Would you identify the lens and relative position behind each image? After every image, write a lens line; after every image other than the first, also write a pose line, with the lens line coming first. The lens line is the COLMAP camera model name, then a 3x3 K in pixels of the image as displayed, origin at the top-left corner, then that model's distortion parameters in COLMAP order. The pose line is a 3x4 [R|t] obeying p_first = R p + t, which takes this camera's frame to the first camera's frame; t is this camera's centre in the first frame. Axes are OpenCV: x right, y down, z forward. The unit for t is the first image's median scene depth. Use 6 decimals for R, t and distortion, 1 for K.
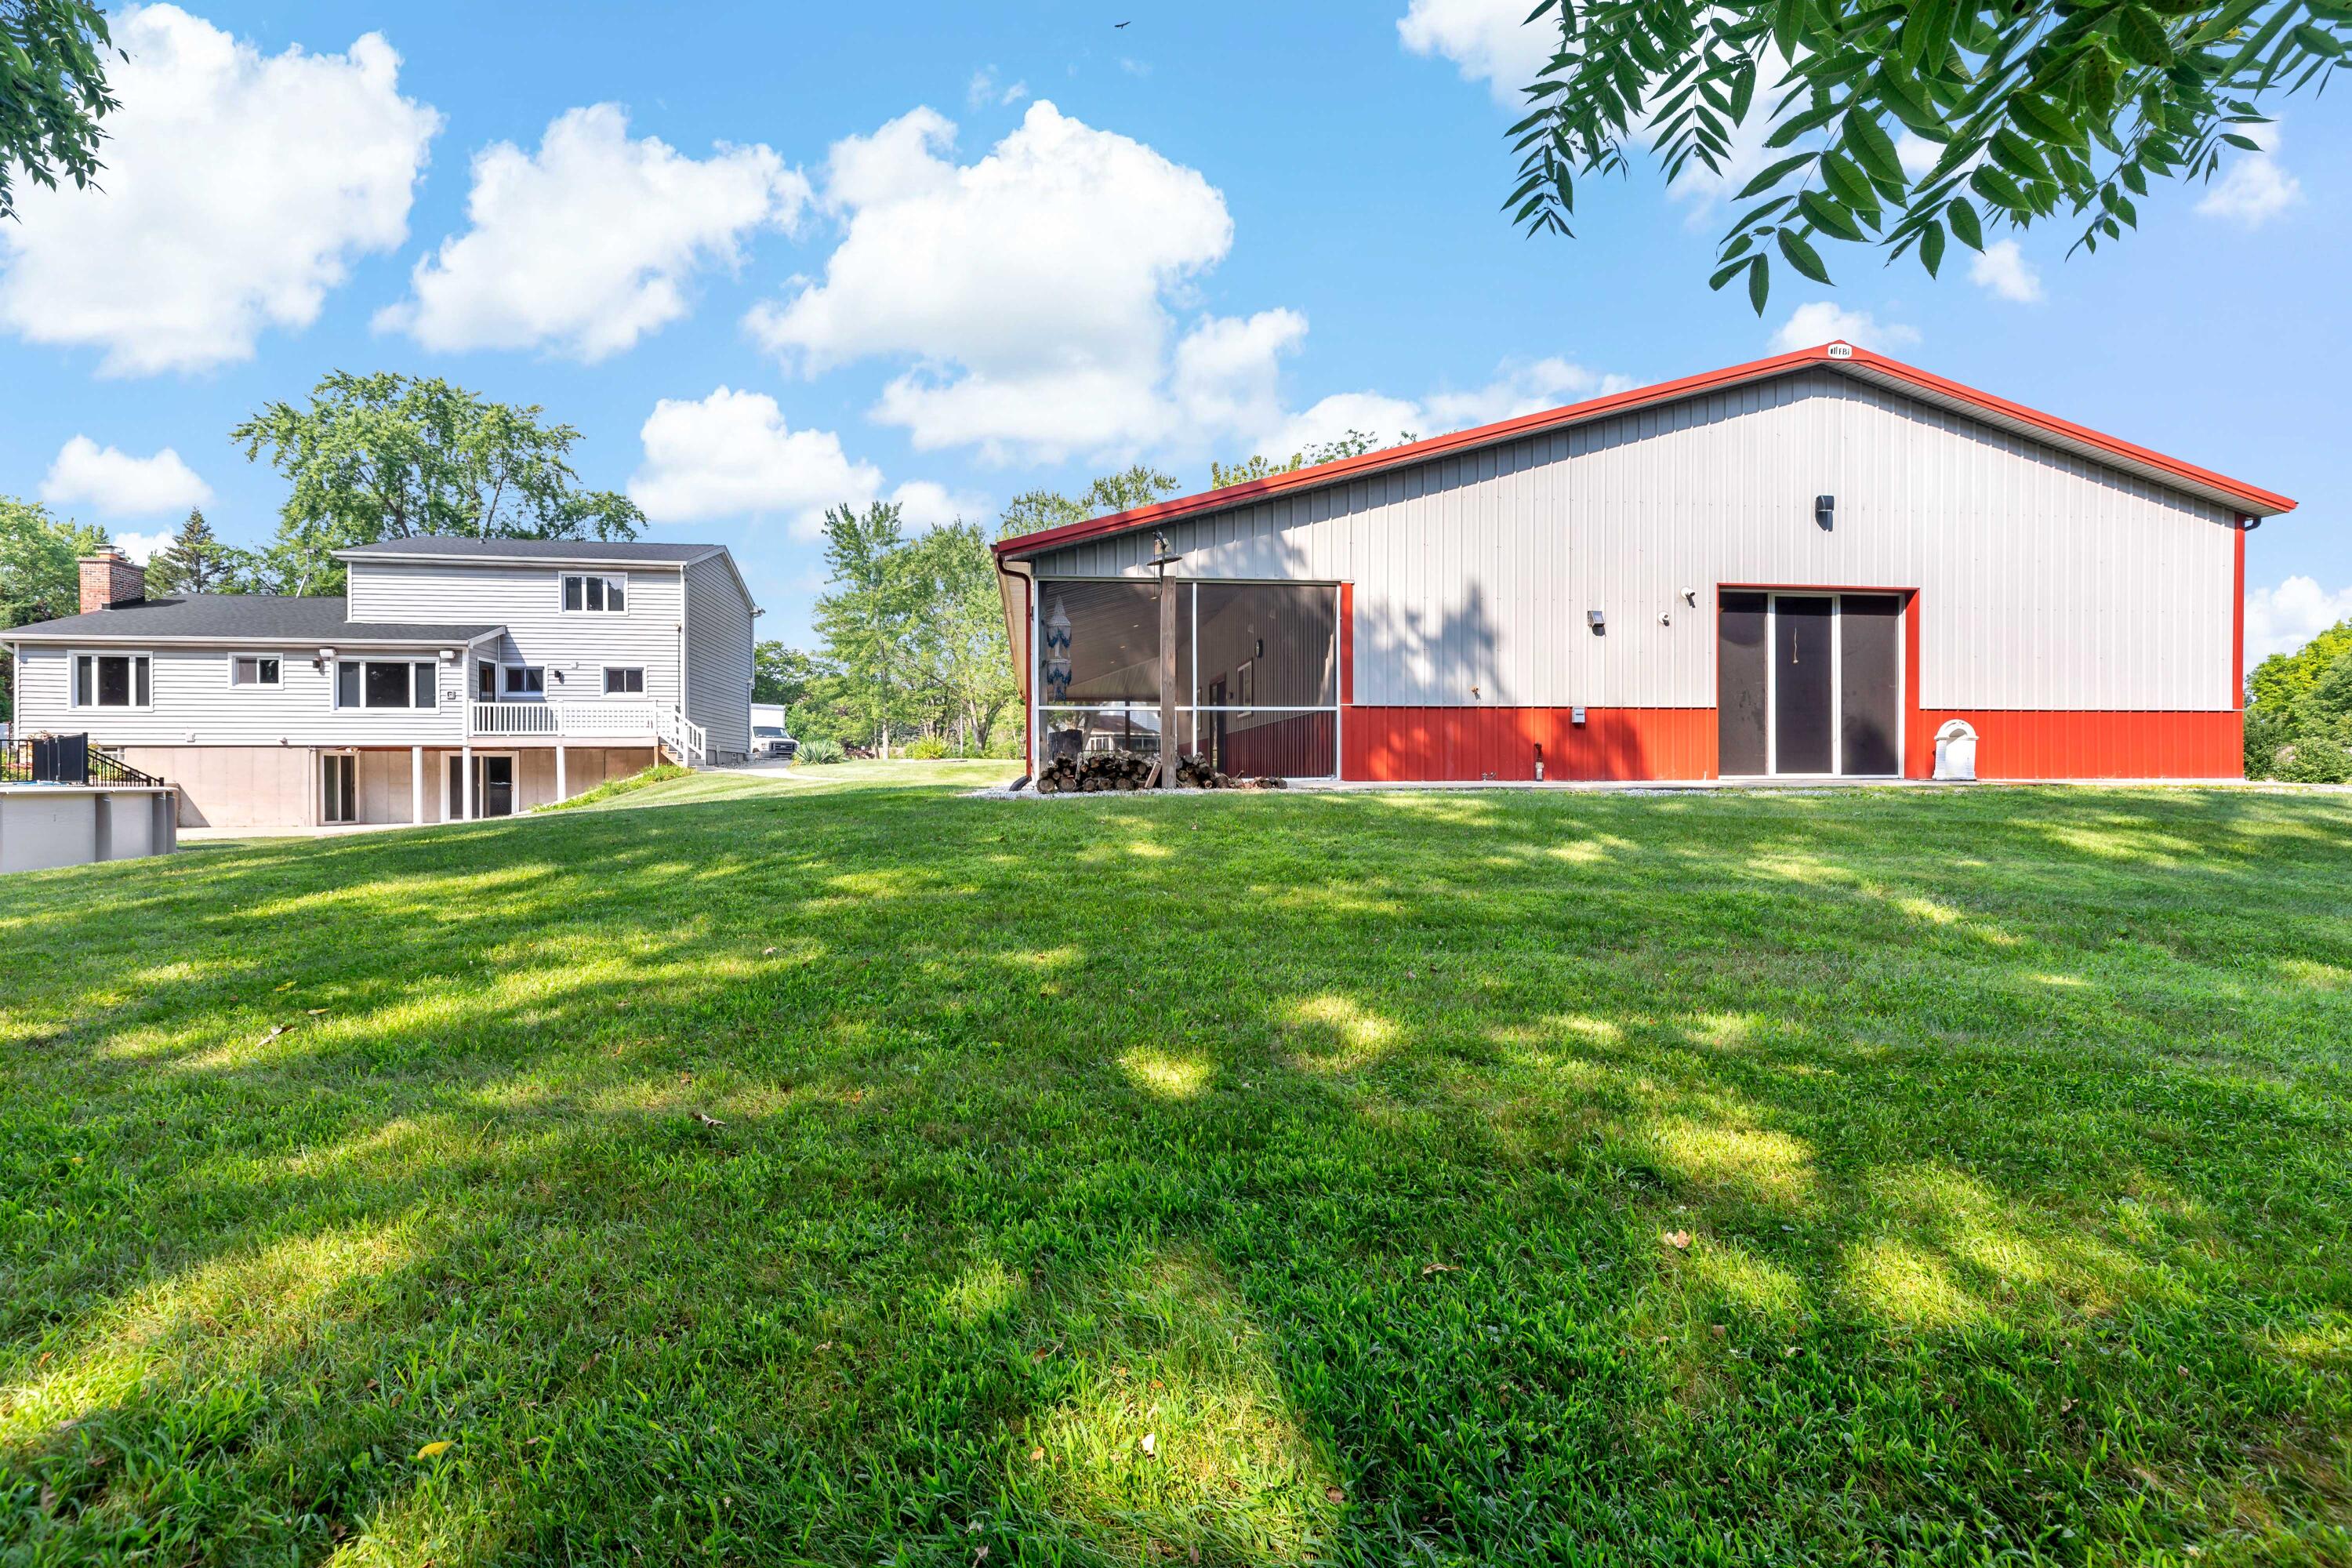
lens RADIAL K [[1080.1, 0, 1176.0], [0, 1080.1, 774.0], [0, 0, 1]] dist [0.000415, 0.000891]
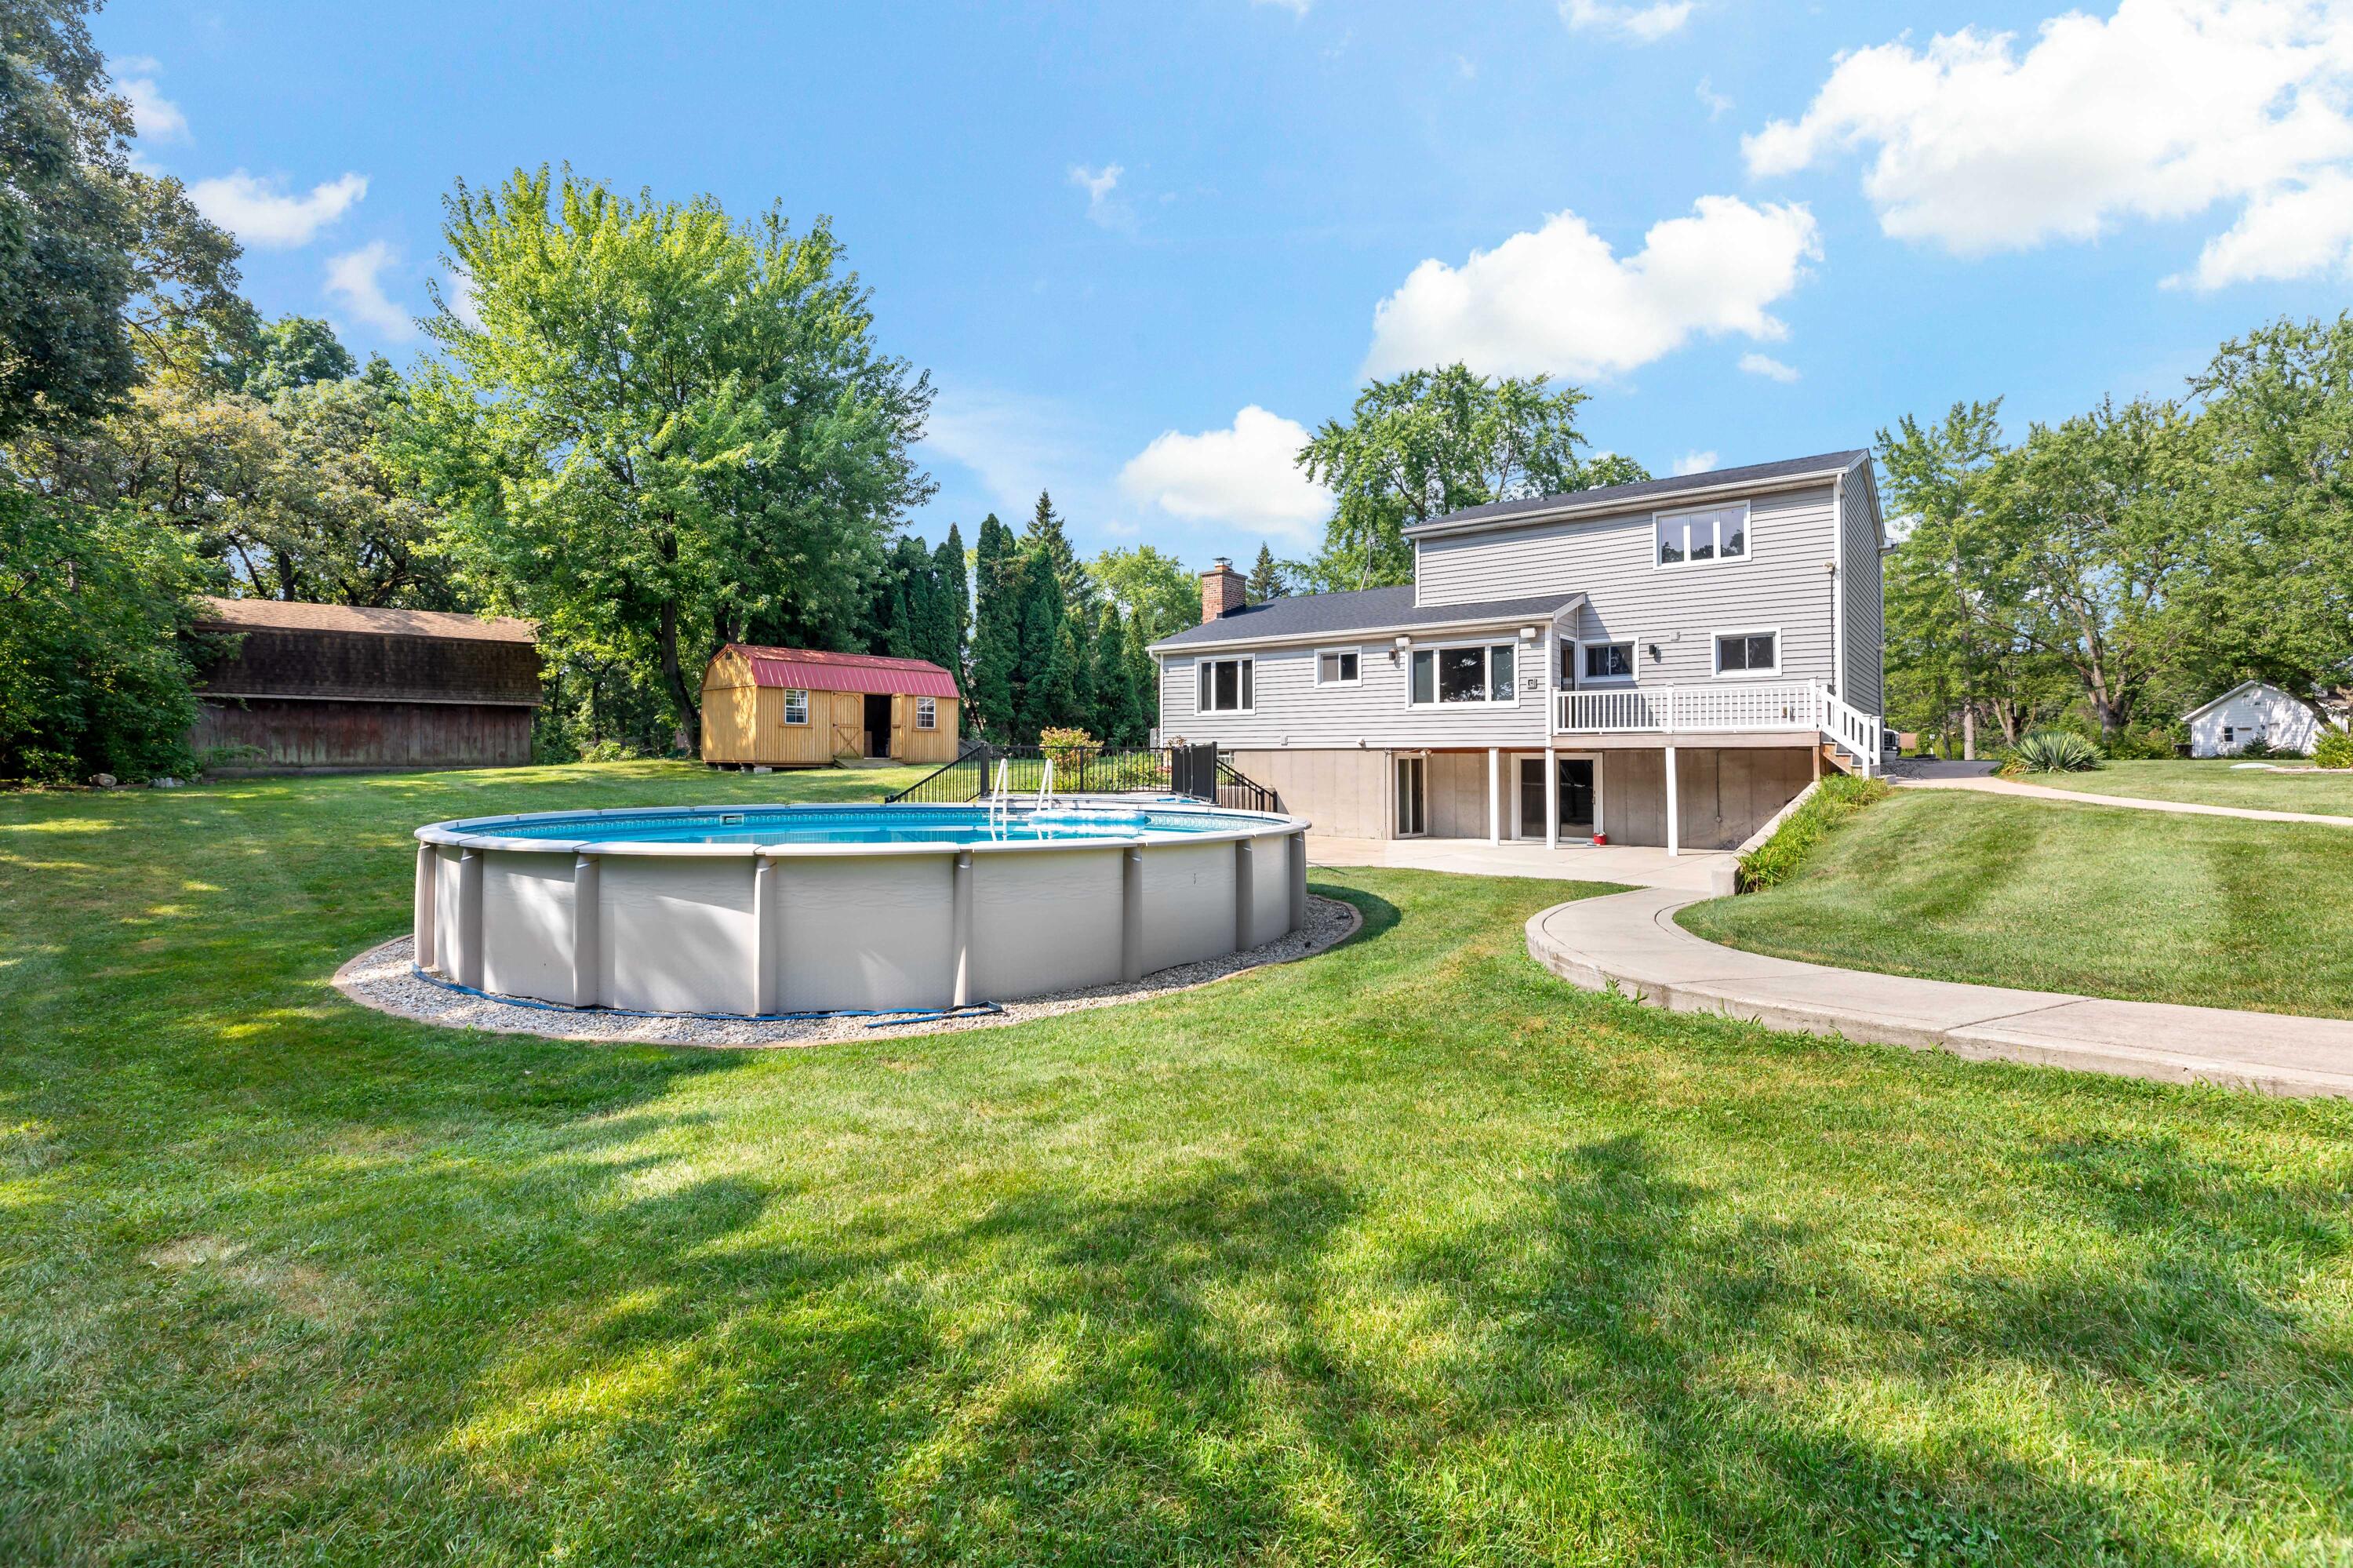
lens RADIAL K [[1080.6, 0, 1176.5], [0, 1080.6, 774.0], [0, 0, 1]] dist [0.000415, 0.000891]
pose [[0.690871, 0.014100, -0.722840, -0.262081], [-0.005192, 0.999881, 0.014541, -0.015869], [0.722959, -0.006293, 0.690862, 0.247265]]
